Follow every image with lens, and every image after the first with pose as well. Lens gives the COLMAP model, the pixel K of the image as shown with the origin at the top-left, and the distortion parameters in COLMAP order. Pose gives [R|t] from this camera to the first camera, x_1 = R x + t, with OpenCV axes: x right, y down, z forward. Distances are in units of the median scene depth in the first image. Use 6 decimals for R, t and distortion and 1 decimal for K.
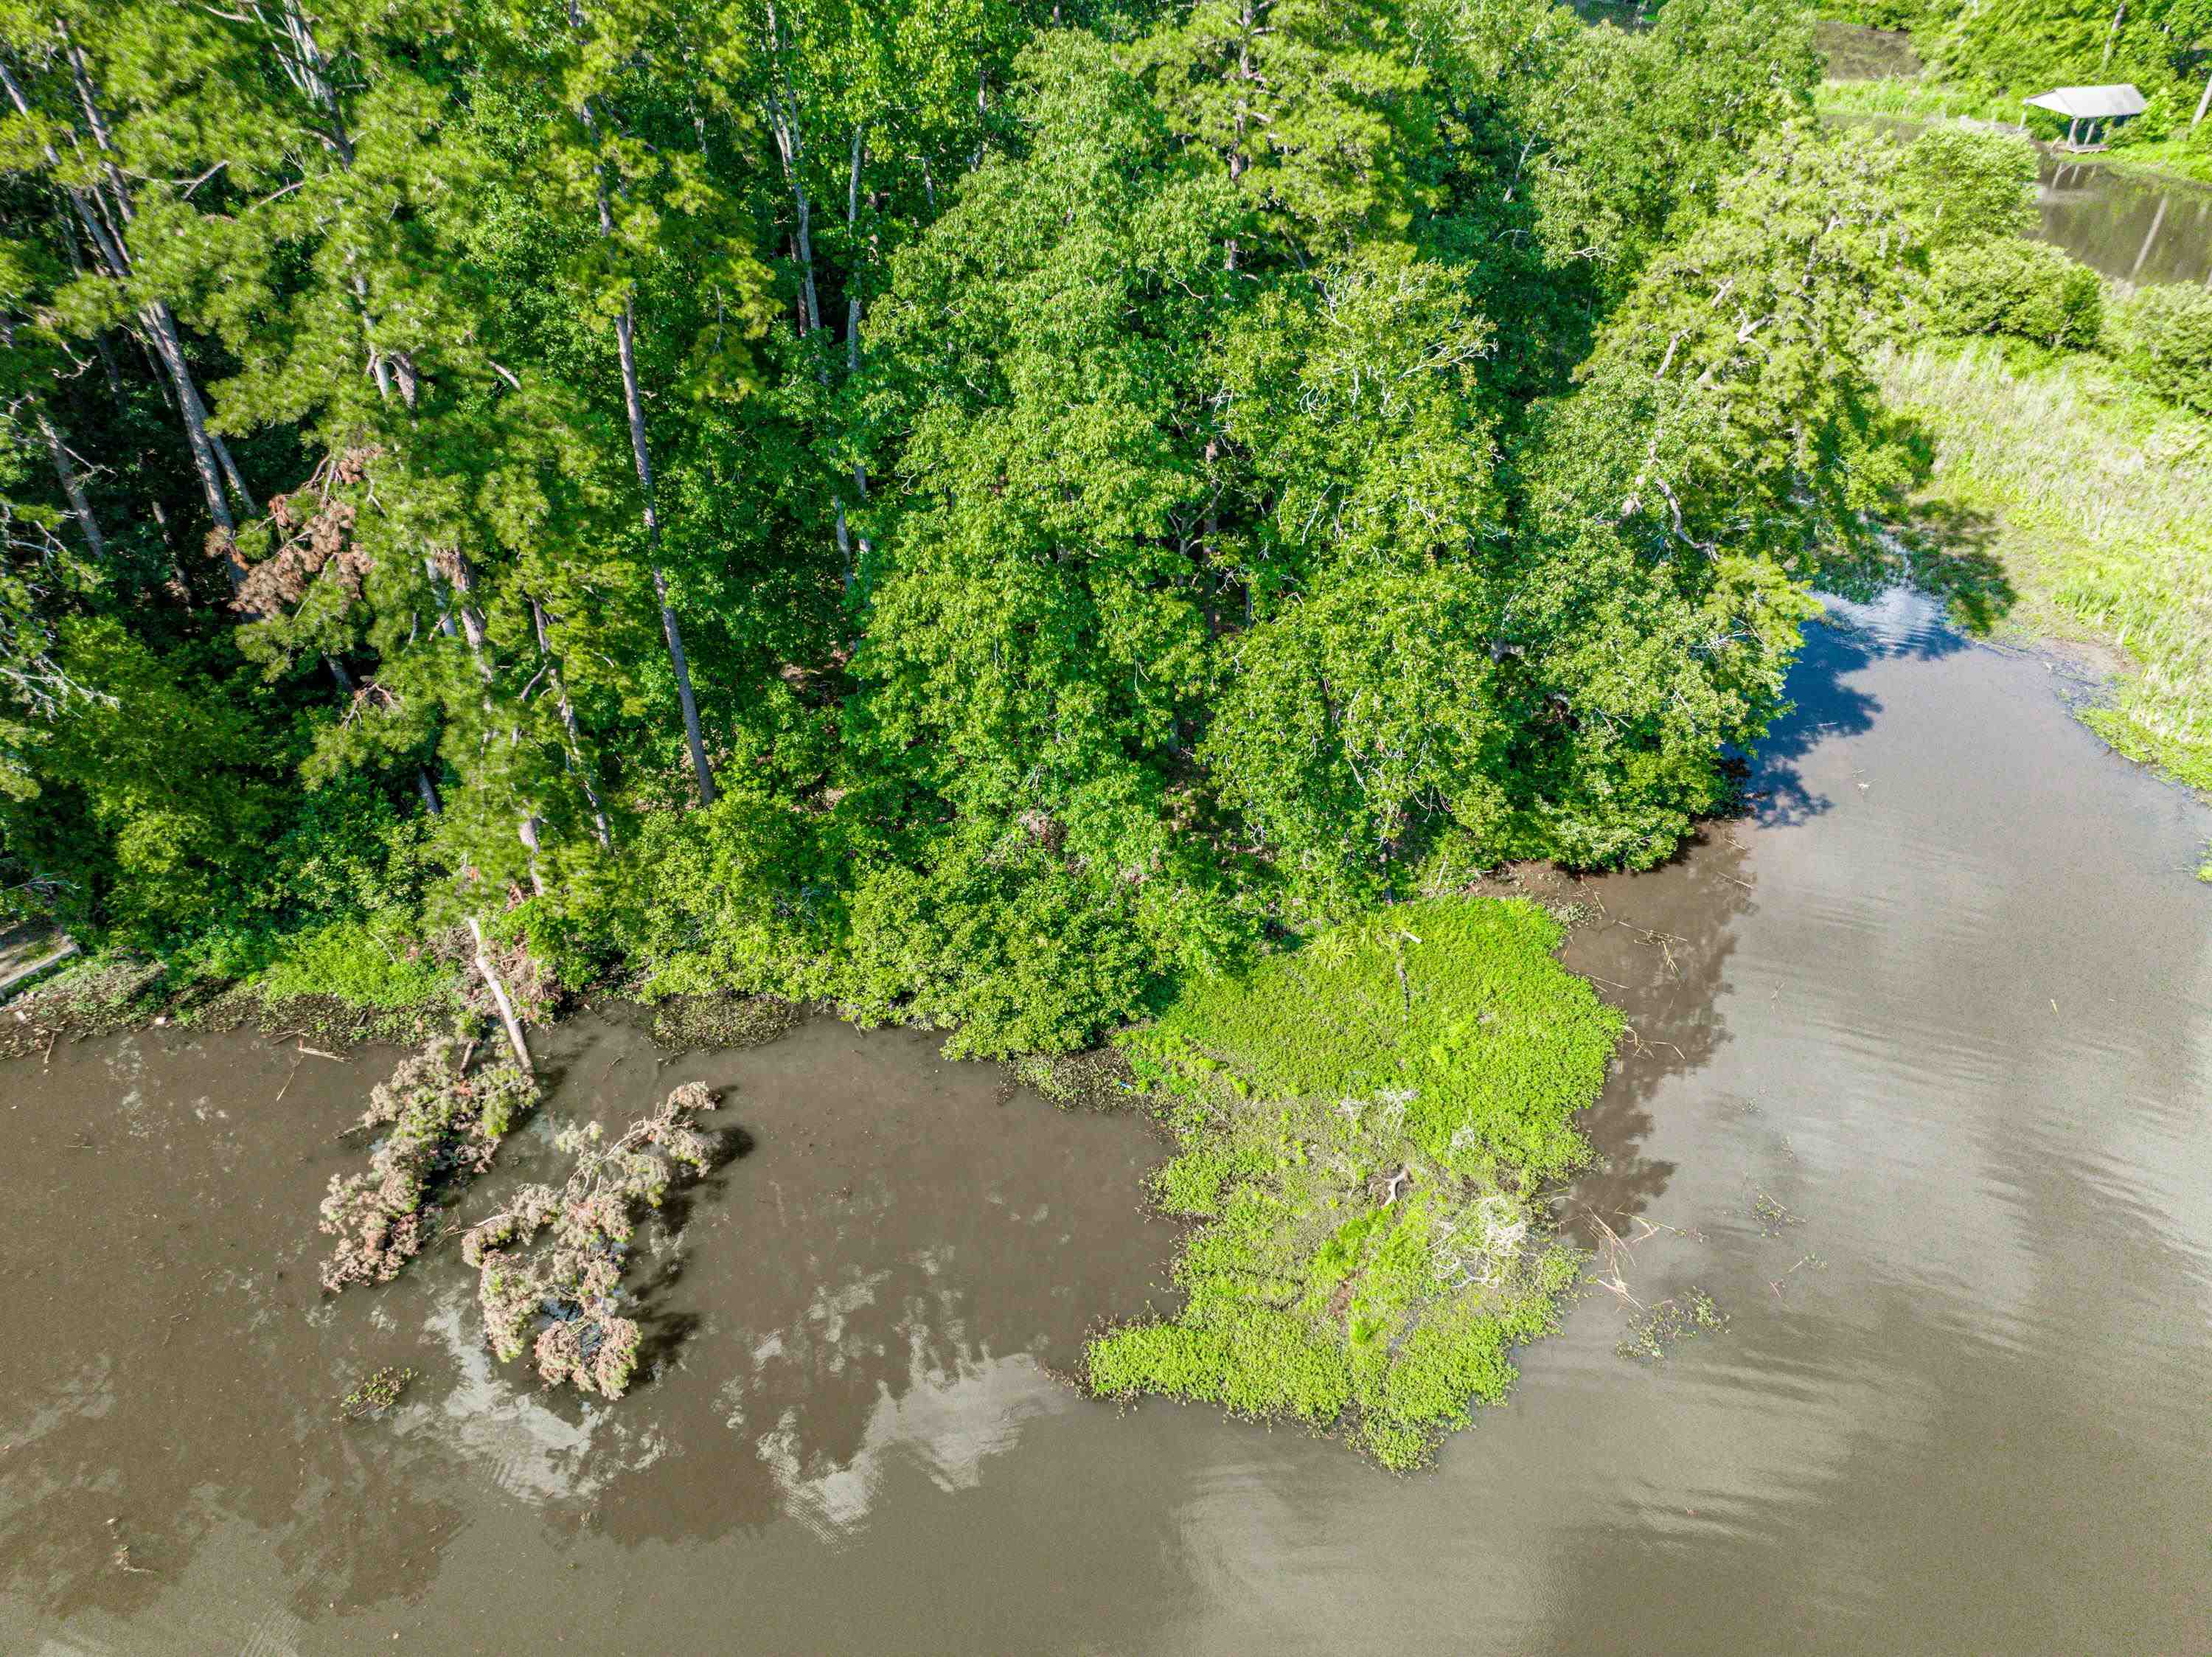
lens RADIAL K [[1551.8, 0, 1106.9], [0, 1551.8, 829.1], [0, 0, 1]] dist [-0.055405, 0.029605]
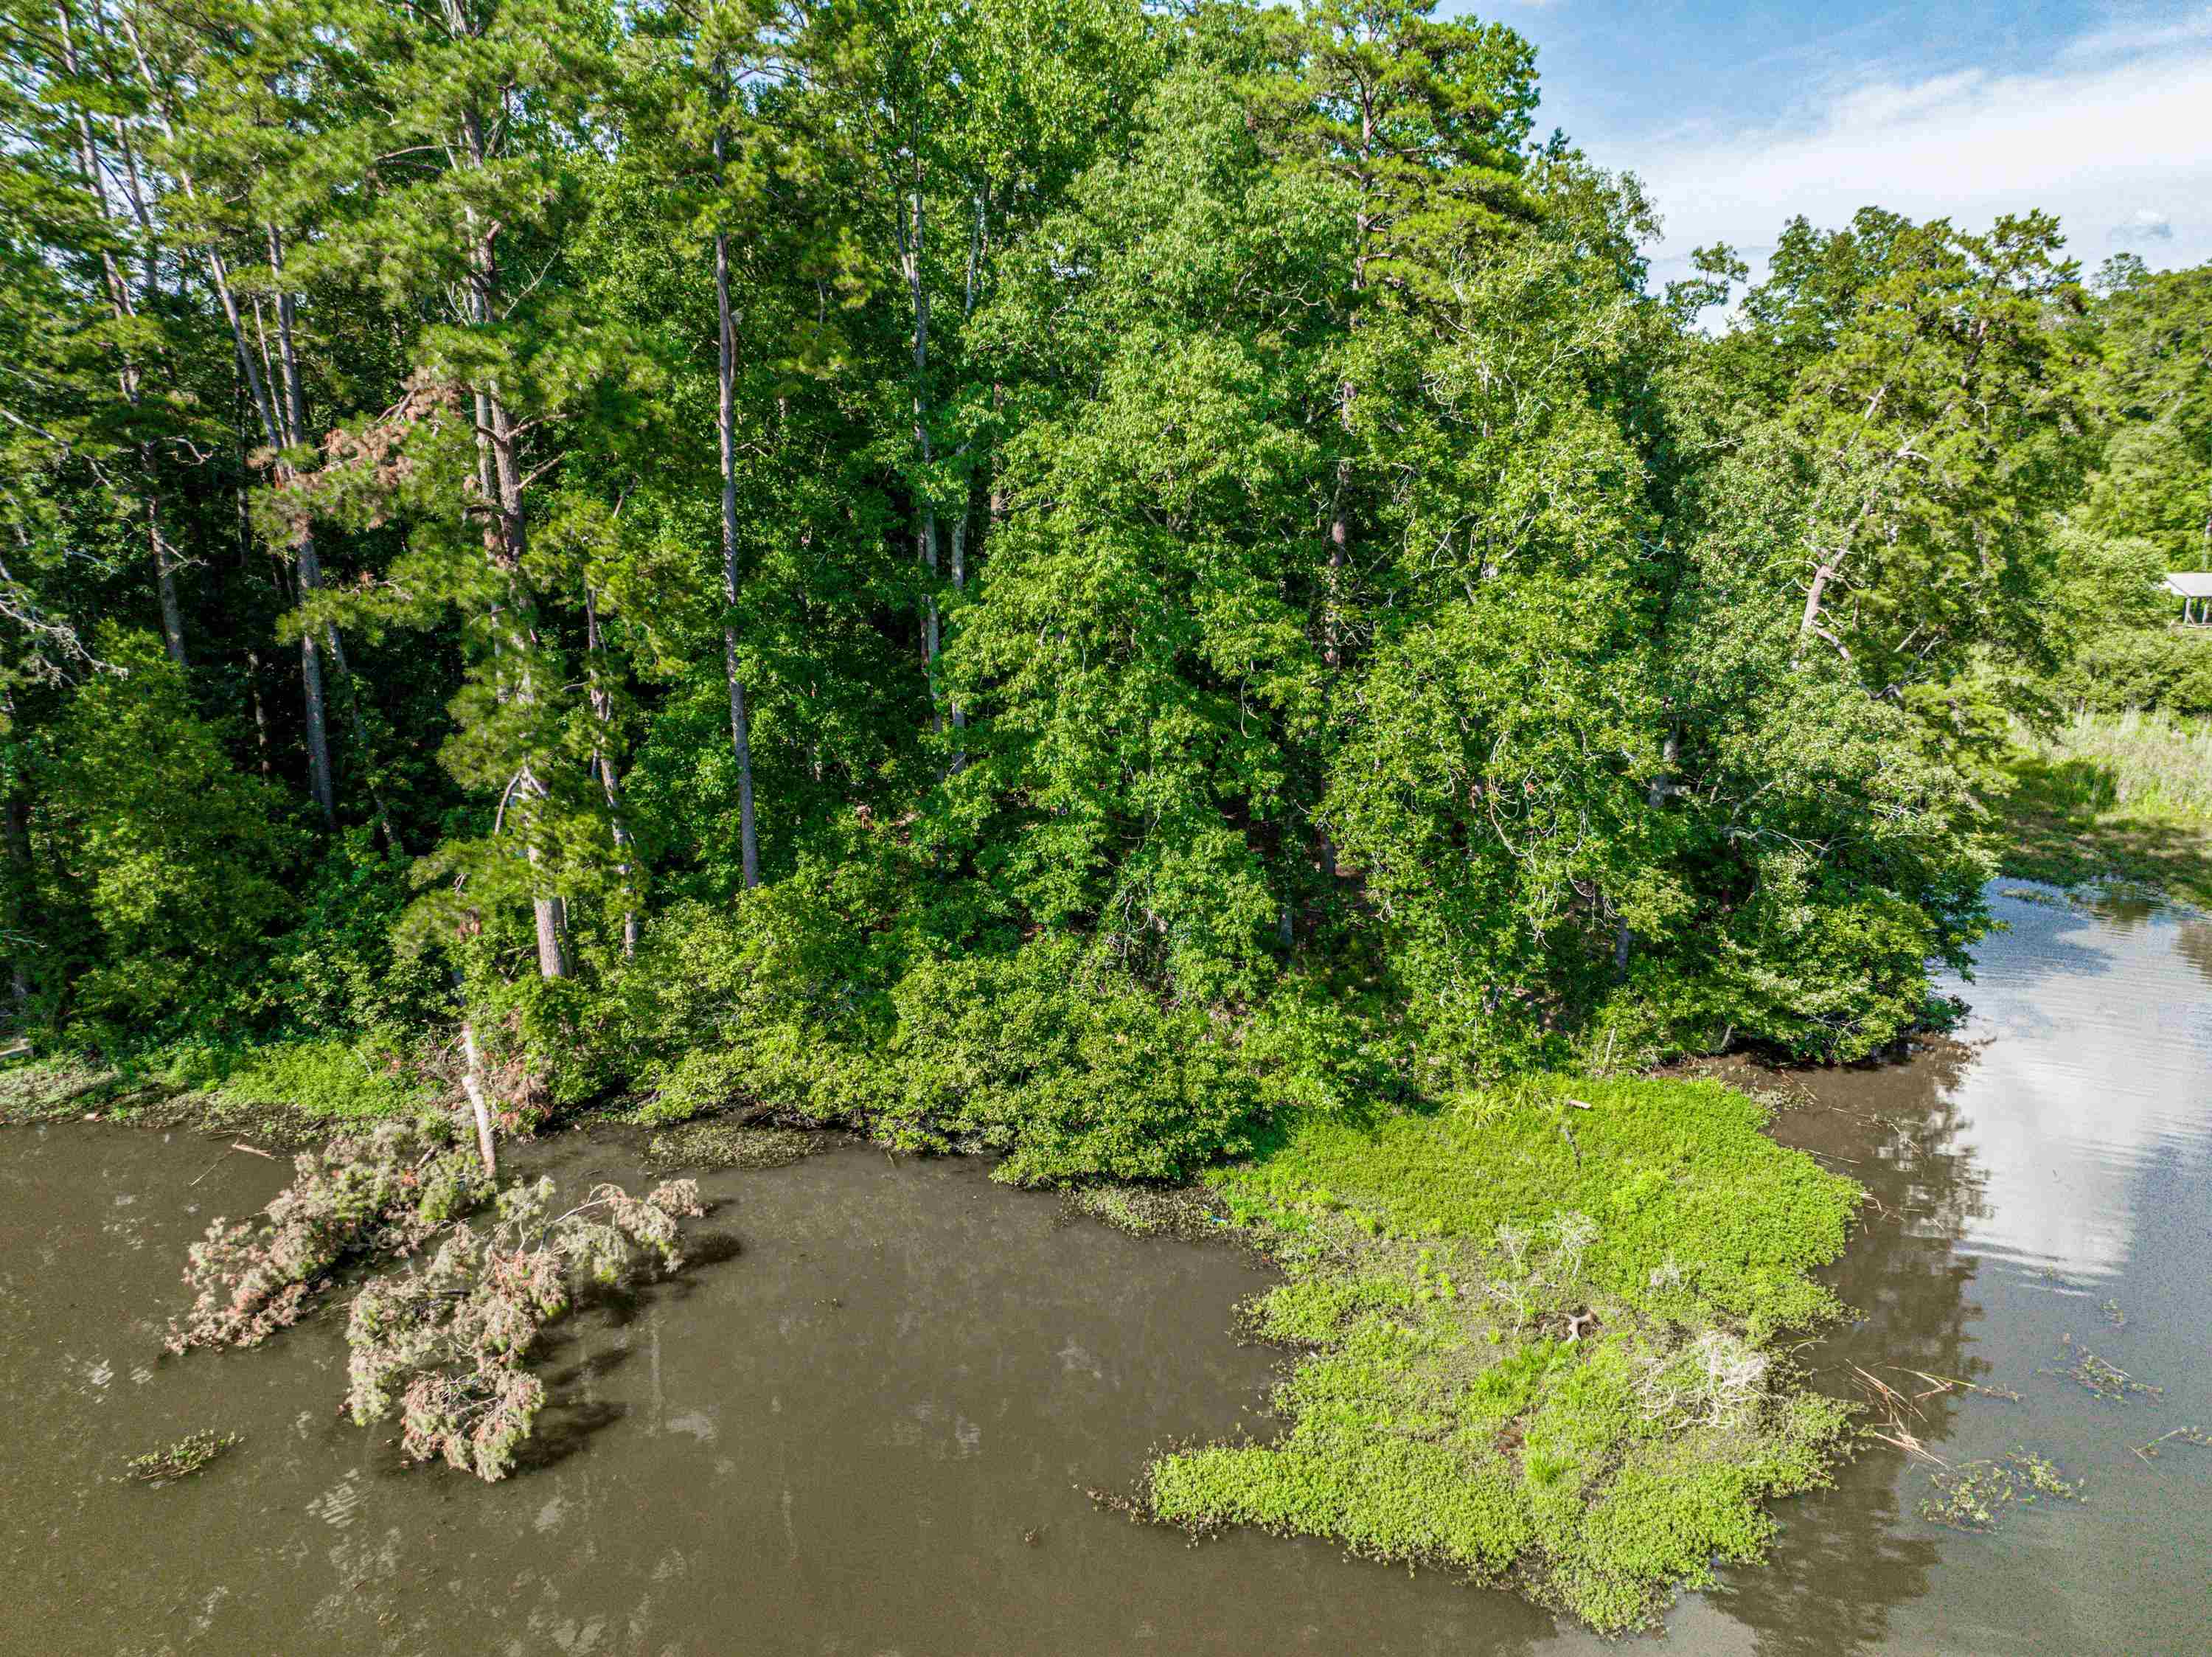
lens RADIAL K [[1551.8, 0, 1105.7], [0, 1551.8, 835.4], [0, 0, 1]] dist [-0.055405, 0.029605]
pose [[0.996159, 0.024777, -0.083990, 0.016485], [-0.053870, 0.929565, -0.364702, 0.281907], [0.069038, 0.367826, 0.927328, 0.203605]]
